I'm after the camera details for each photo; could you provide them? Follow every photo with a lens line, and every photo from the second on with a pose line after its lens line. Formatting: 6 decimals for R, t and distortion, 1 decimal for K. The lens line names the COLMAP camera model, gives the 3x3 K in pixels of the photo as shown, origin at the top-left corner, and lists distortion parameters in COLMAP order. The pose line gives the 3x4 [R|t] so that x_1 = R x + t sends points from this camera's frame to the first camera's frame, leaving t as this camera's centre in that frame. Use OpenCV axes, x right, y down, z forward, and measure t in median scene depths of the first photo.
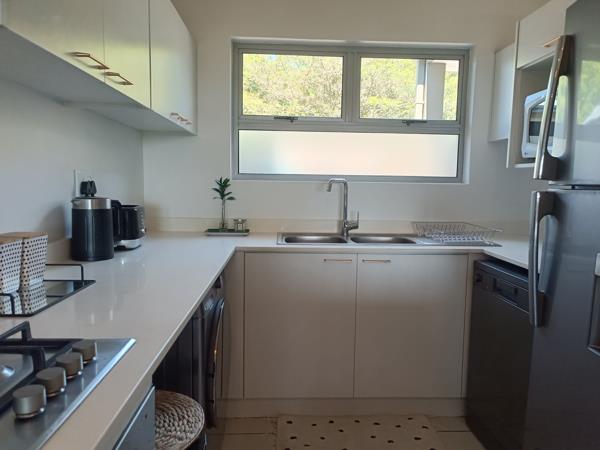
lens RADIAL K [[436.3, 0, 302.0], [0, 436.3, 223.2], [0, 0, 1]] dist [0.027416, -0.005563]
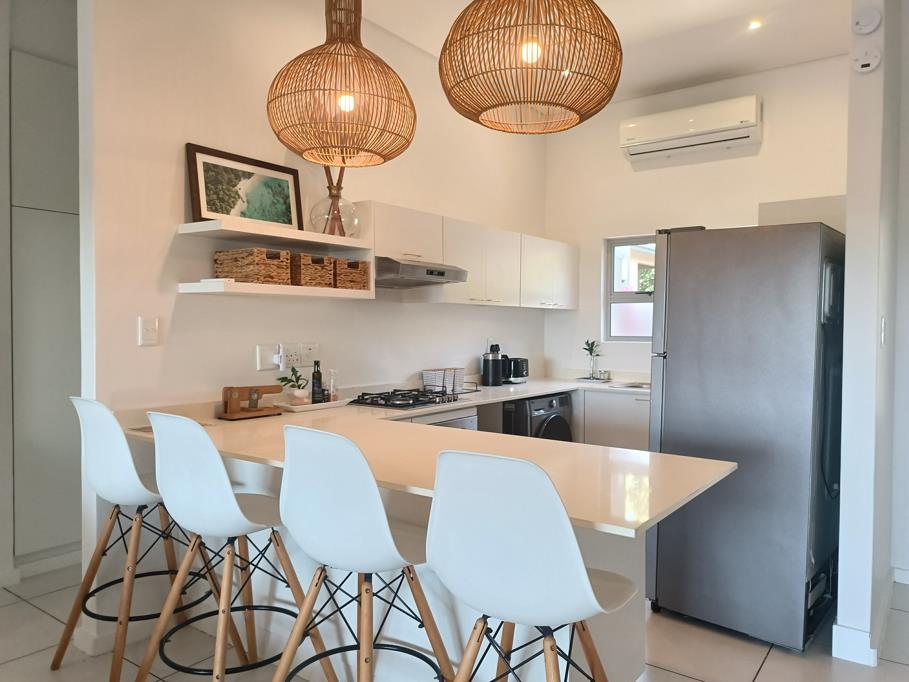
lens RADIAL K [[661.0, 0, 460.7], [0, 661.0, 344.9], [0, 0, 1]] dist [0.027416, -0.005563]
pose [[0.769581, -0.002887, -0.638542, 0.834143], [-0.047035, 0.997017, -0.061194, 0.058730], [0.636814, 0.077128, 0.767150, -0.866627]]
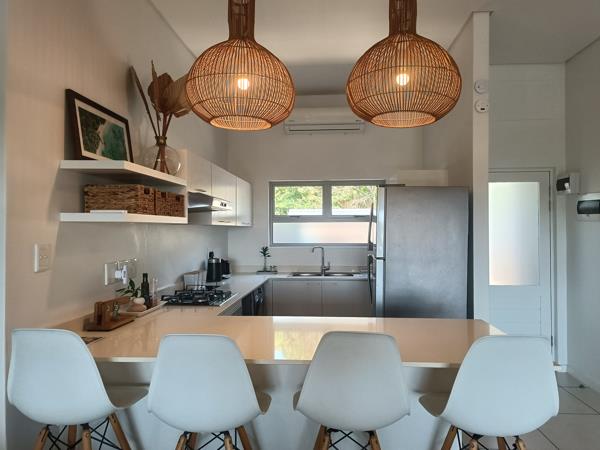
lens RADIAL K [[436.3, 0, 303.3], [0, 436.3, 226.7], [0, 0, 1]] dist [0.027416, -0.005563]
pose [[0.991096, -0.027416, -0.130293, 0.283970], [0.013672, 0.994353, -0.105237, 0.026325], [0.132443, 0.102518, 0.985875, -1.076981]]
